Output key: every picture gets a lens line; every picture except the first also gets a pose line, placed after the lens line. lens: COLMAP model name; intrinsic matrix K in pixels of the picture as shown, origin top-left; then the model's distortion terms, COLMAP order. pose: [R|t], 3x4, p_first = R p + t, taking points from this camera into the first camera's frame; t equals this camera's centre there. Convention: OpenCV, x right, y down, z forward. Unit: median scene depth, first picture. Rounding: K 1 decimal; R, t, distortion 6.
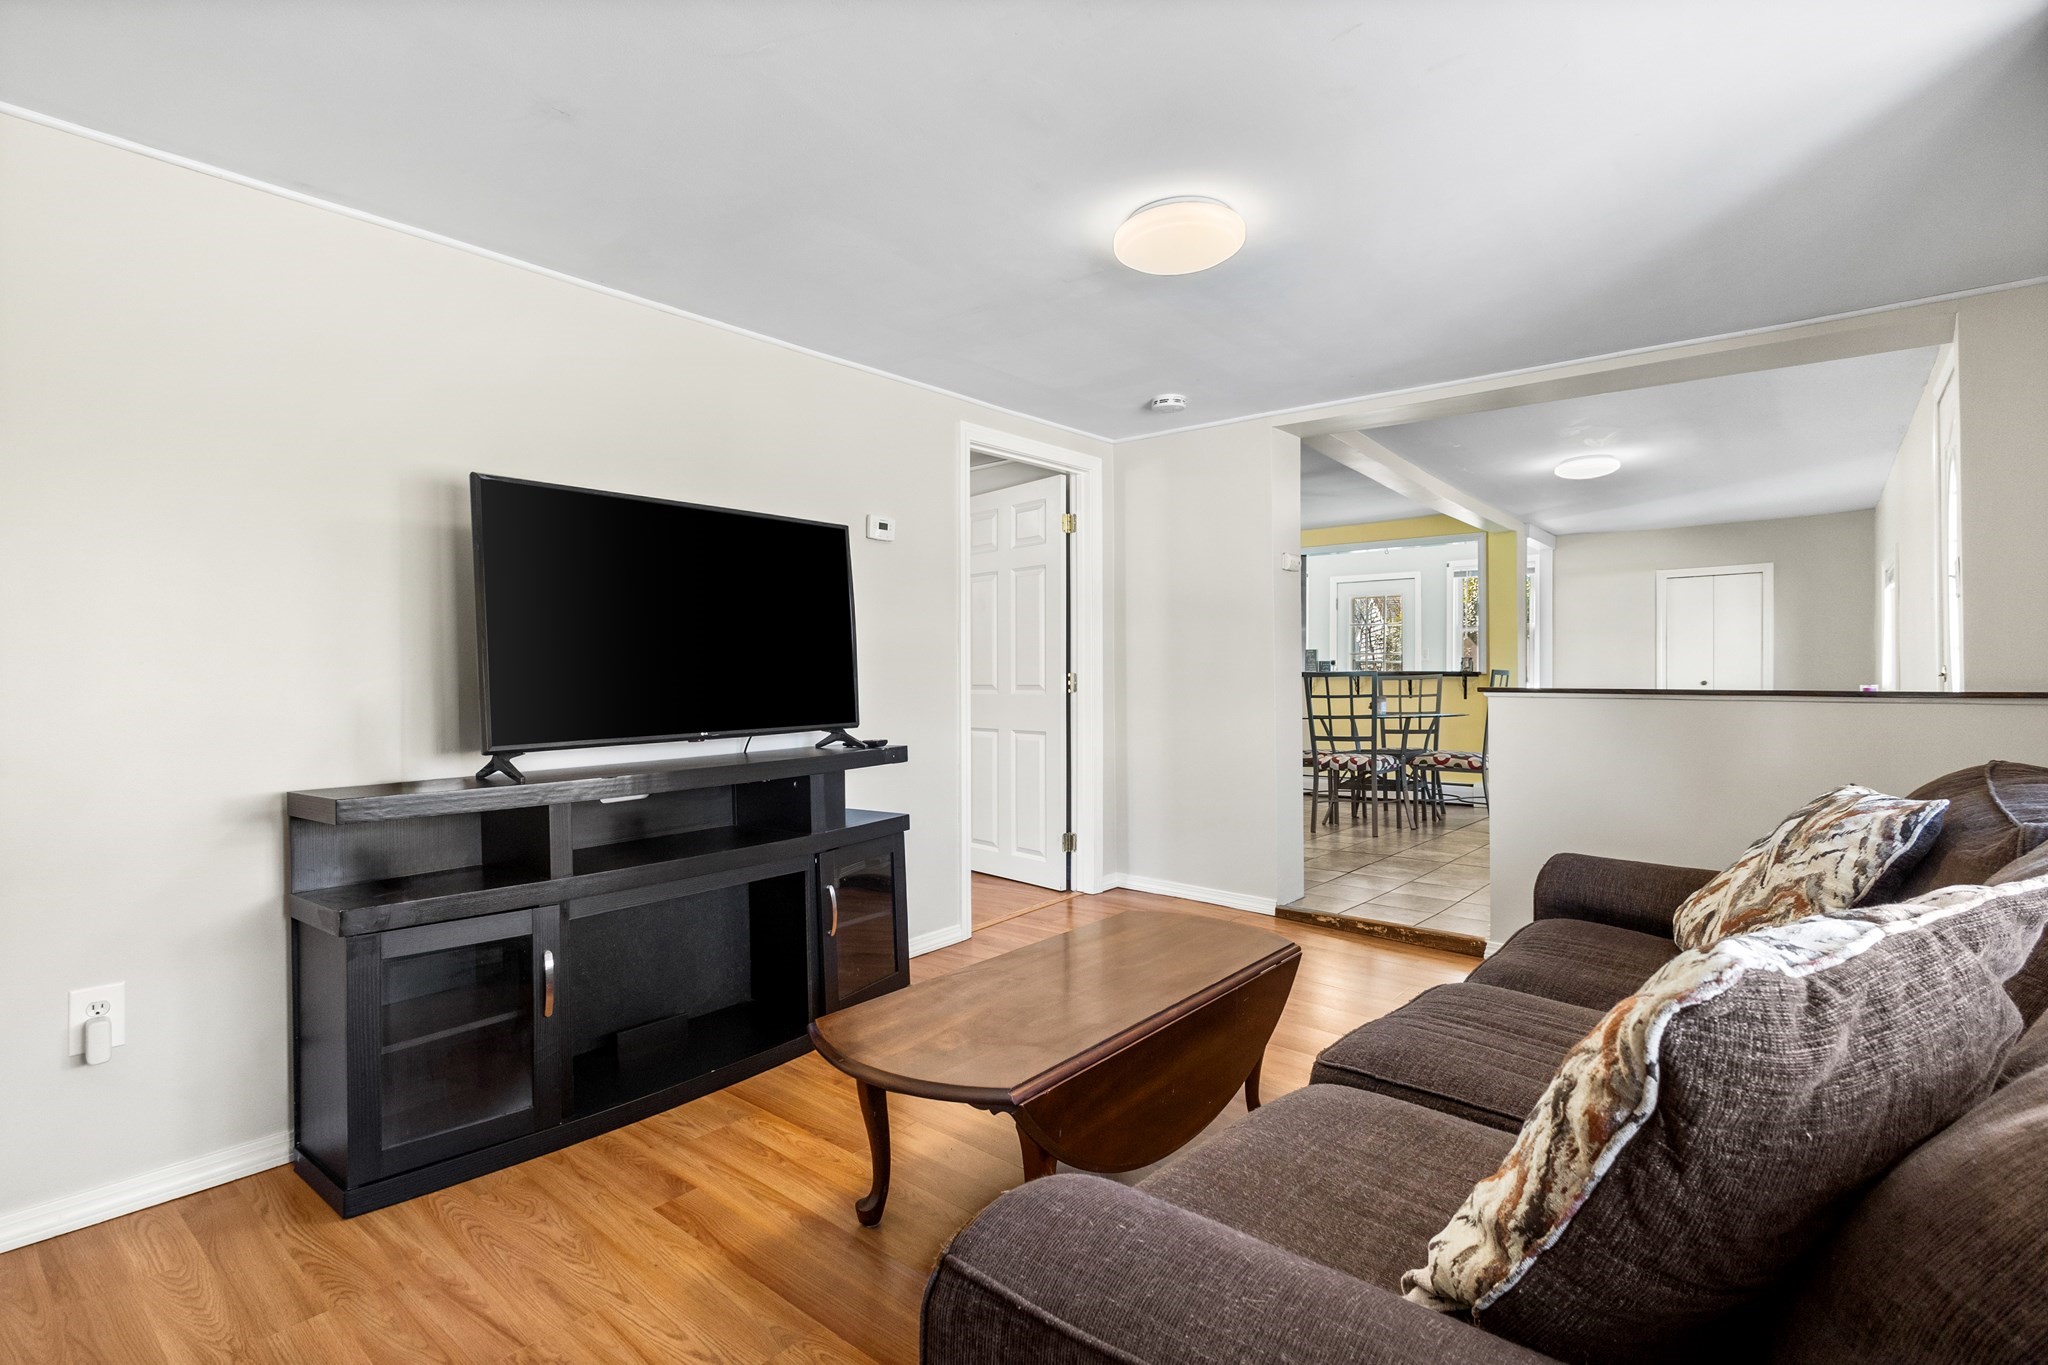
lens RADIAL K [[982.6, 0, 1019.8], [0, 982.6, 683.4], [0, 0, 1]] dist [-0.001255, -0.000364]
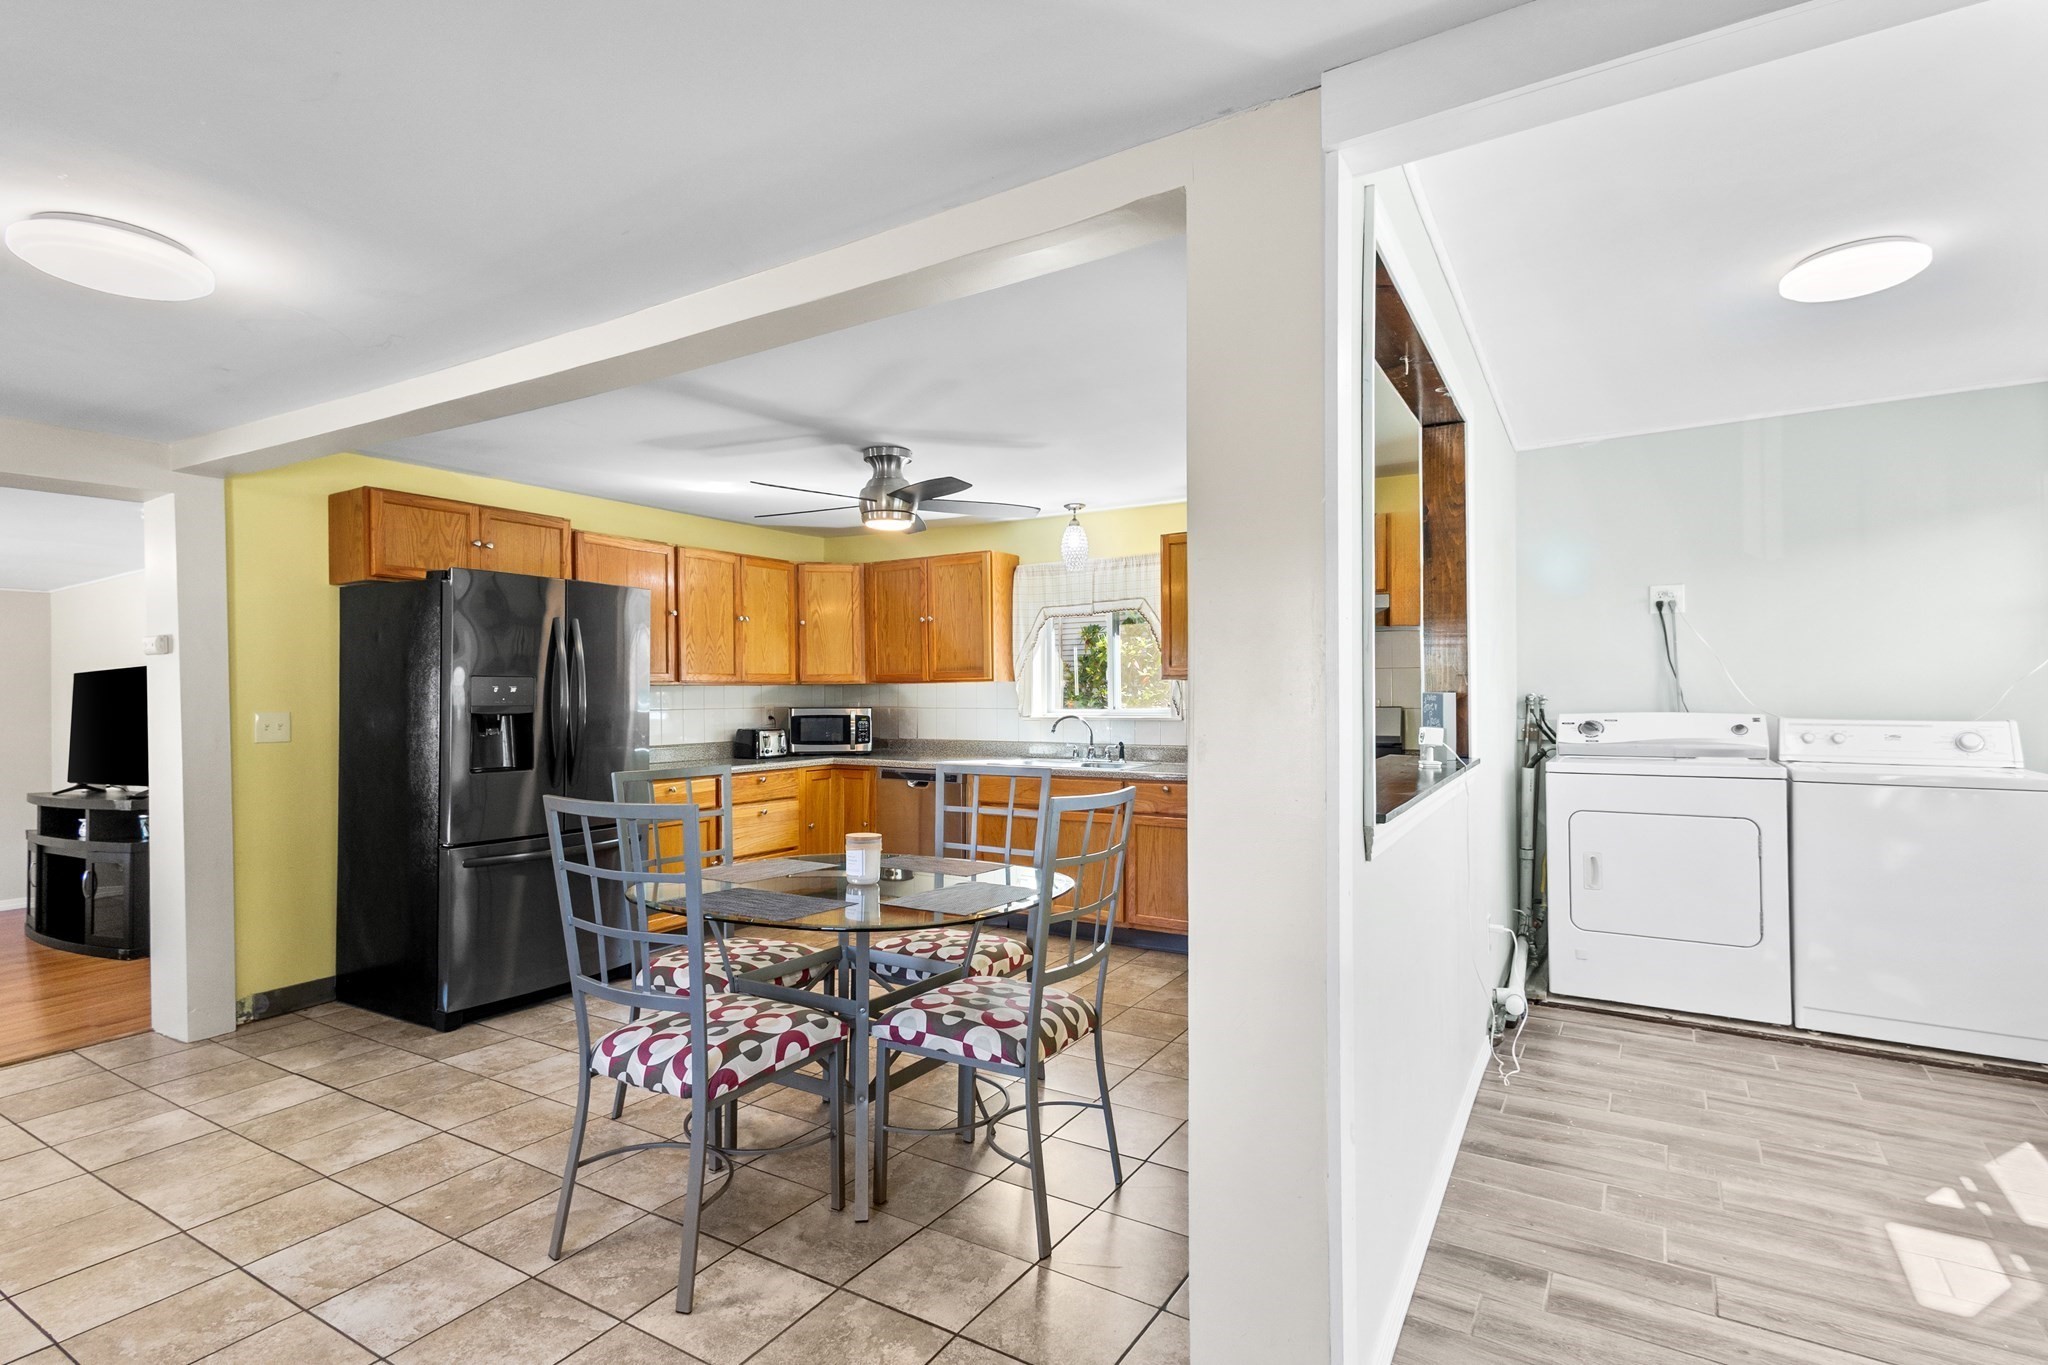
lens RADIAL K [[988.0, 0, 1017.9], [0, 988.0, 686.3], [0, 0, 1]] dist [0.010793, -0.000052]
pose [[0.147028, -0.007695, -0.989102, 0.852084], [0.009073, 0.999938, -0.006431, -0.049128], [0.989091, -0.008029, 0.147089, 1.099041]]
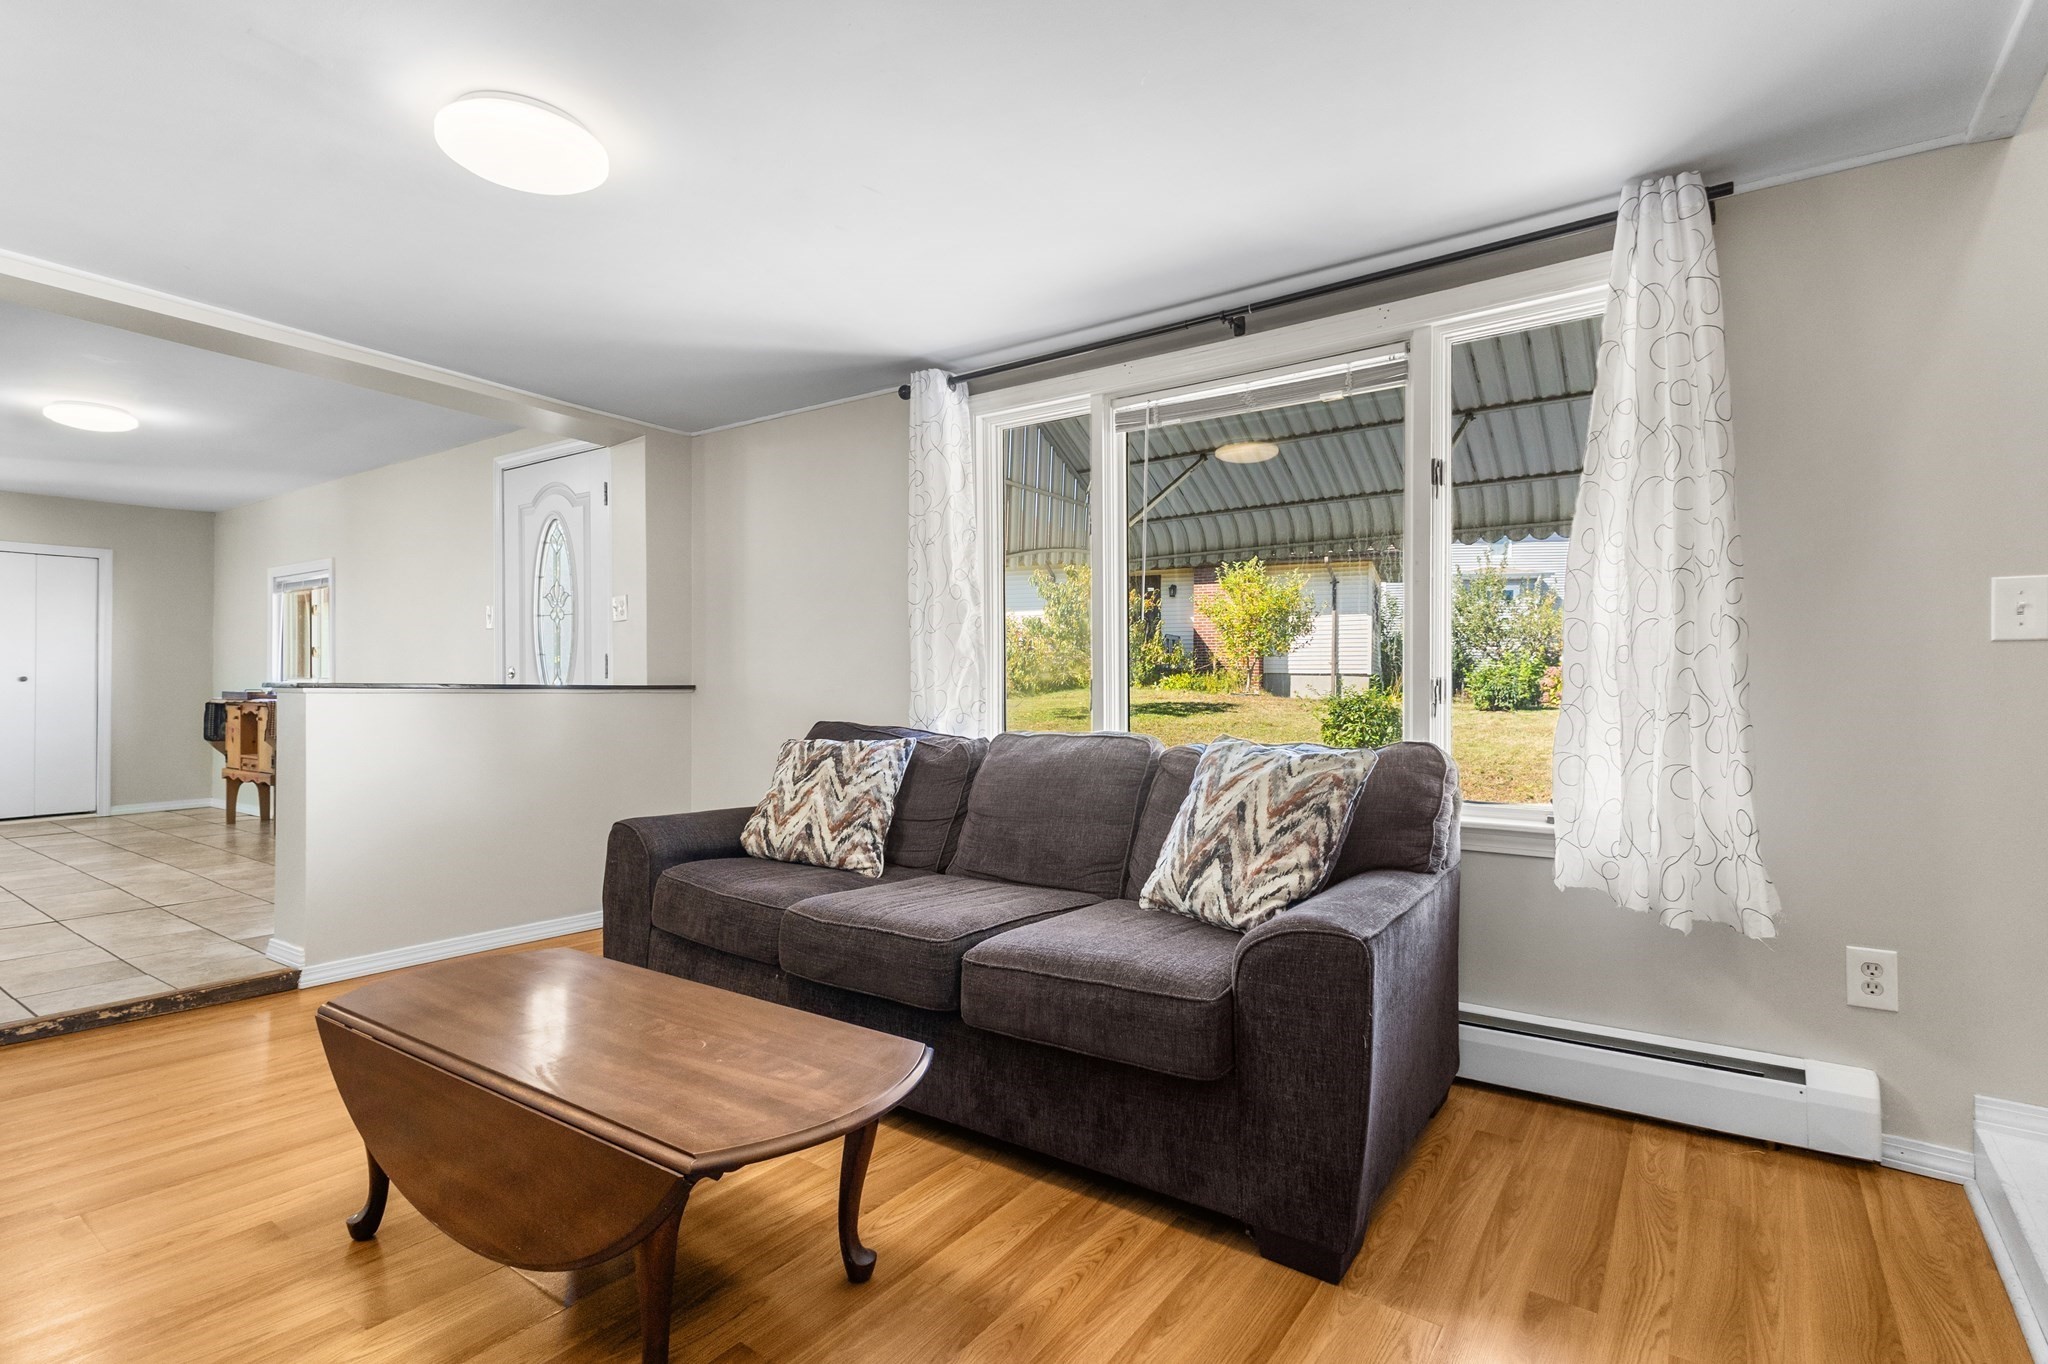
lens RADIAL K [[962.1, 0, 1025.8], [0, 962.1, 678.3], [0, 0, 1]] dist [0.008554, -0.000506]
pose [[-0.081595, 0.002162, 0.996663, -0.259662], [0.000810, 0.999997, -0.002103, 0.001929], [-0.996665, 0.000636, -0.081597, 0.244106]]
